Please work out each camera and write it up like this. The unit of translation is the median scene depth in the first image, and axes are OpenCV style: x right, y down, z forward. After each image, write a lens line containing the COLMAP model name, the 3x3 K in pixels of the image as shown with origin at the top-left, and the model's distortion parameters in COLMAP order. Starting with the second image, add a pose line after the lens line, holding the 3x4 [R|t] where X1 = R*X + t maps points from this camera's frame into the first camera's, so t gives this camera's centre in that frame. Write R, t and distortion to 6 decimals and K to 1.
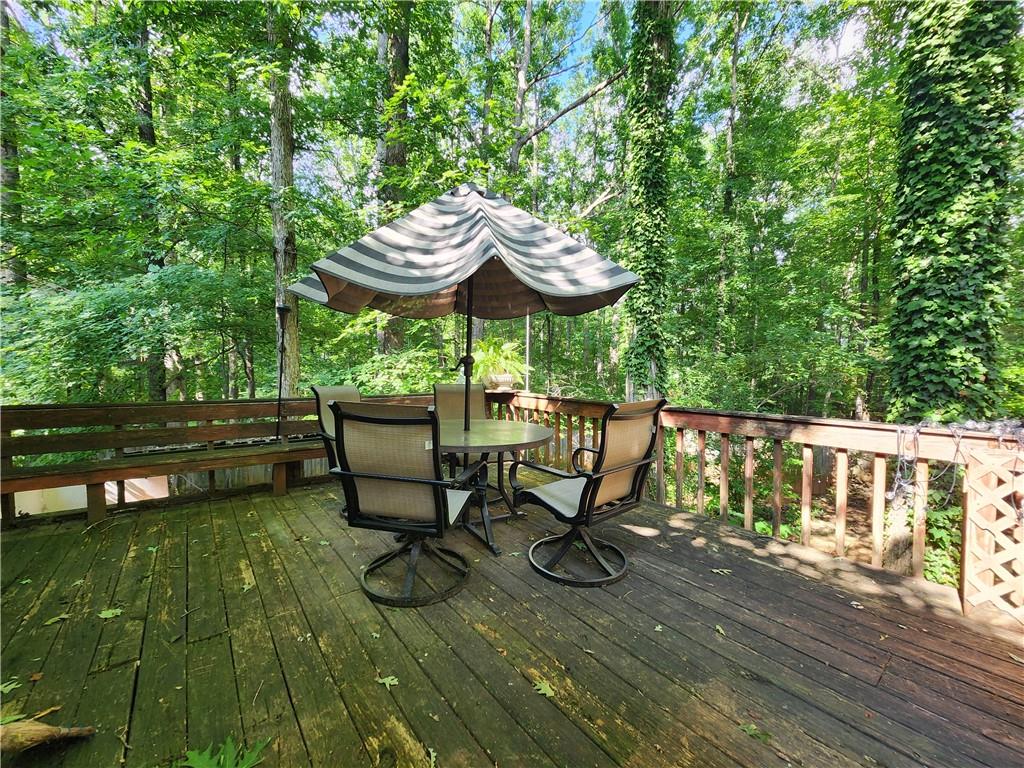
lens RADIAL K [[419.3, 0, 510.4], [0, 419.3, 385.8], [0, 0, 1]] dist [0.000945, -0.003025]
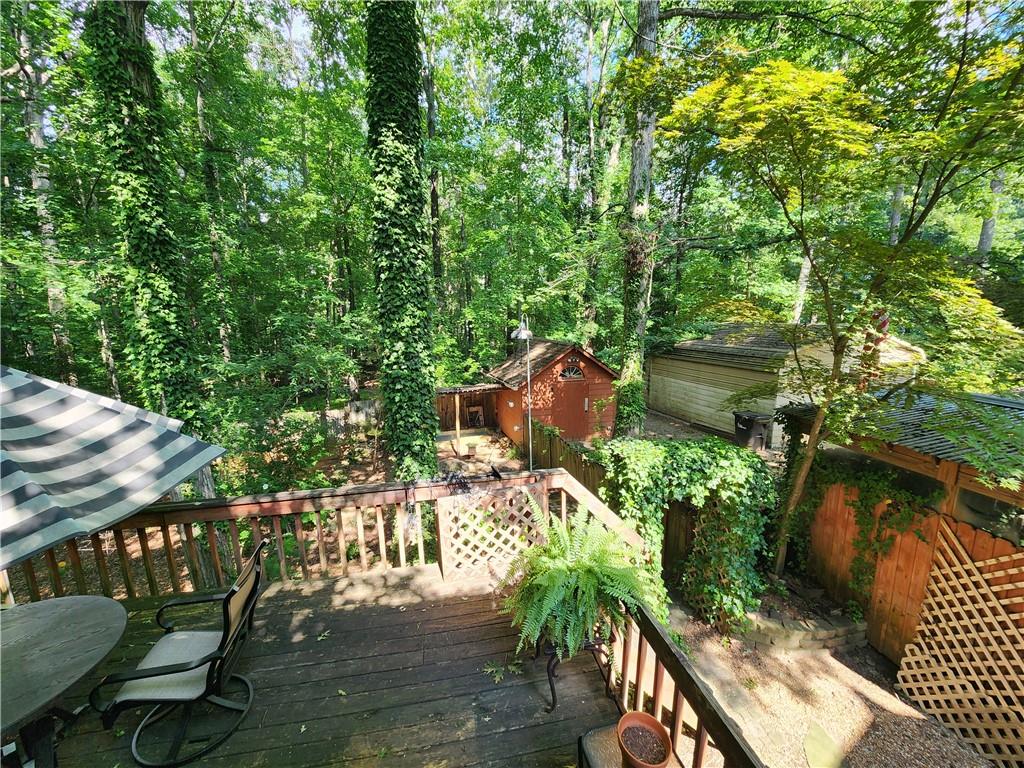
lens RADIAL K [[419.3, 0, 509.6], [0, 419.3, 384.7], [0, 0, 1]] dist [0.000945, -0.003025]
pose [[0.476380, -0.173428, 0.861966, -0.167986], [0.065678, 0.984634, 0.161810, -0.388558], [-0.876783, -0.020471, 0.480451, -0.105884]]
